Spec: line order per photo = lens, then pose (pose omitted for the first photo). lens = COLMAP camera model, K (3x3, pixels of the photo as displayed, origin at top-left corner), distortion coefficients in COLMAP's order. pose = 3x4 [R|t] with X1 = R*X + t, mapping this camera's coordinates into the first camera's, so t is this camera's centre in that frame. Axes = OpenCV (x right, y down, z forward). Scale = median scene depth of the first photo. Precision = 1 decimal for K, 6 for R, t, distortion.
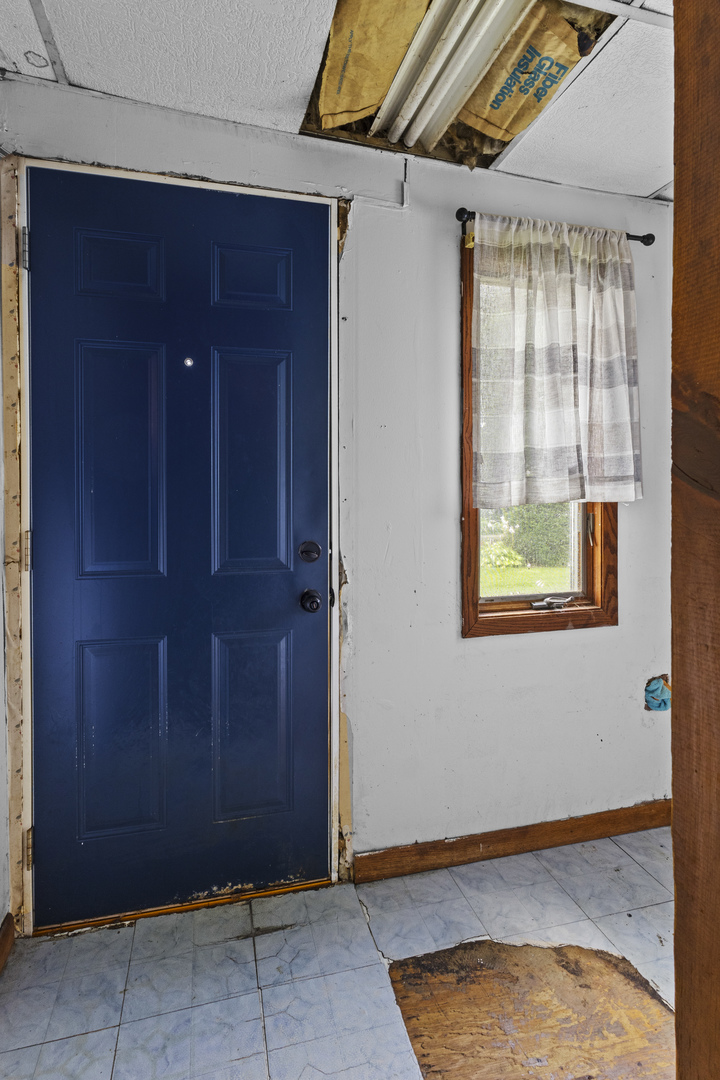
lens RADIAL K [[537.4, 0, 354.3], [0, 537.4, 499.3], [0, 0, 1]] dist [0.002874, 0.001227]
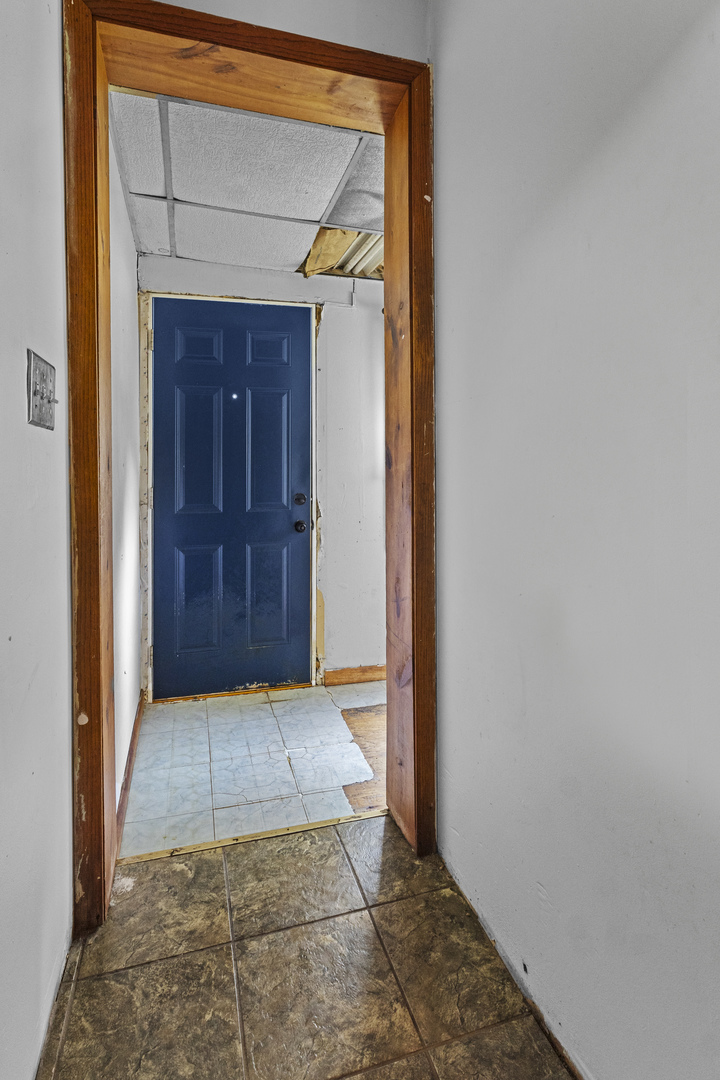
lens RADIAL K [[543.2, 0, 358.8], [0, 543.2, 452.9], [0, 0, 1]] dist [-0.000566, 0.000277]
pose [[0.999439, -0.000597, 0.033488, 0.052564], [0.001427, 0.999693, -0.024753, -0.012810], [-0.033463, 0.024787, 0.999133, -0.819688]]
